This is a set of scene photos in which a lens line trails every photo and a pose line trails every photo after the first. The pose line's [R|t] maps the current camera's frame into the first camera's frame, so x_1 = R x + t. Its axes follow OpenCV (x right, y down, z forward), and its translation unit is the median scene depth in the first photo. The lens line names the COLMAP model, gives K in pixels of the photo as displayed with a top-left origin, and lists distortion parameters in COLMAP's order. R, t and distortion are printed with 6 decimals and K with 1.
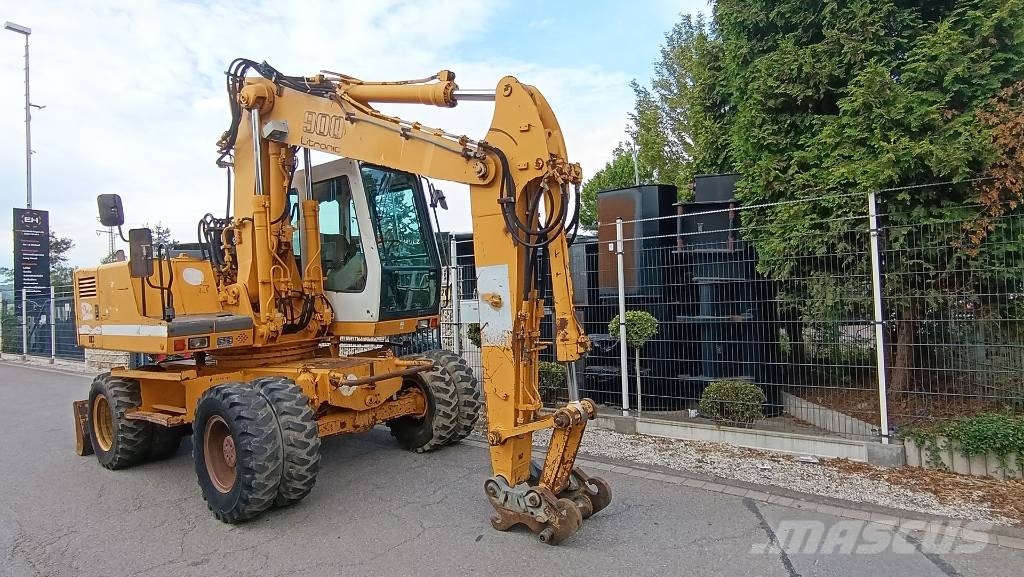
lens RADIAL K [[539.8, 0, 519.0], [0, 539.8, 289.8], [0, 0, 1]] dist [-0.018544, 0.006490]
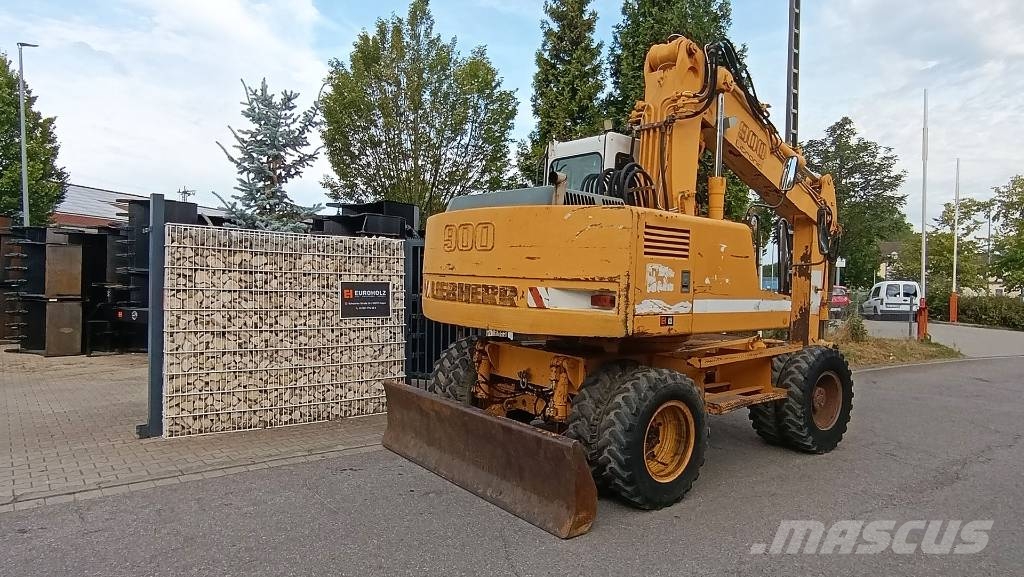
lens RADIAL K [[616.4, 0, 514.7], [0, 616.4, 287.5], [0, 0, 1]] dist [-0.007961, 0.001901]
pose [[0.255062, 0.042112, 0.966007, -0.656097], [-0.038810, 0.998692, -0.033290, 0.034605], [-0.966146, -0.029000, 0.256363, 0.404439]]
